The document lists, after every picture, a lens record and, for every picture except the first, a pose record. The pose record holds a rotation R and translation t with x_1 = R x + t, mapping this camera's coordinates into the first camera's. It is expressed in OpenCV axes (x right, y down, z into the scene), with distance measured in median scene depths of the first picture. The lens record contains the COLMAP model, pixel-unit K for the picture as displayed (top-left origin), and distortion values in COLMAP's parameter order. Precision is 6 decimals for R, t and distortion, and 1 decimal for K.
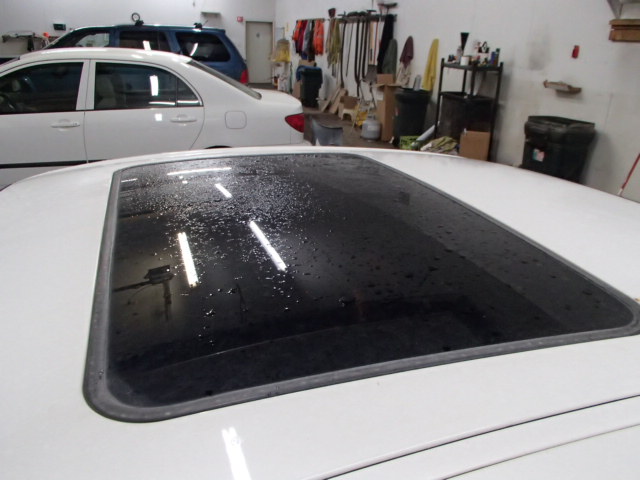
lens RADIAL K [[549.4, 0, 318.1], [0, 549.4, 240.4], [0, 0, 1]] dist [0.000687, 0.026783]
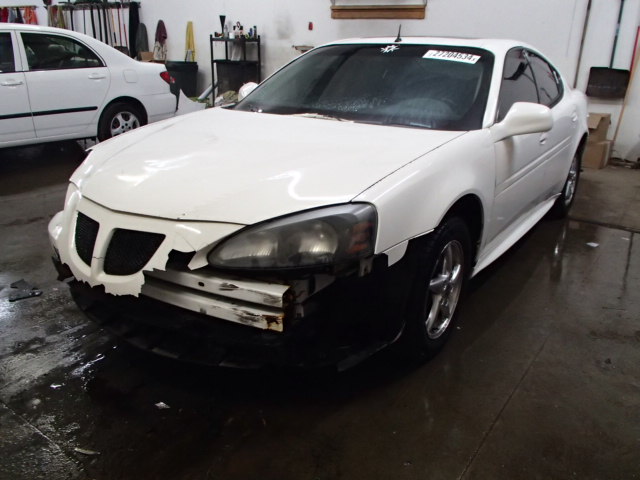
lens RADIAL K [[549.4, 0, 321.4], [0, 549.4, 240.4], [0, 0, 1]] dist [0.000687, 0.026783]
pose [[0.806644, -0.221644, 0.547905, -0.440403], [0.217152, 0.973326, 0.074040, 0.129692], [-0.549700, 0.059255, 0.833258, -0.265585]]
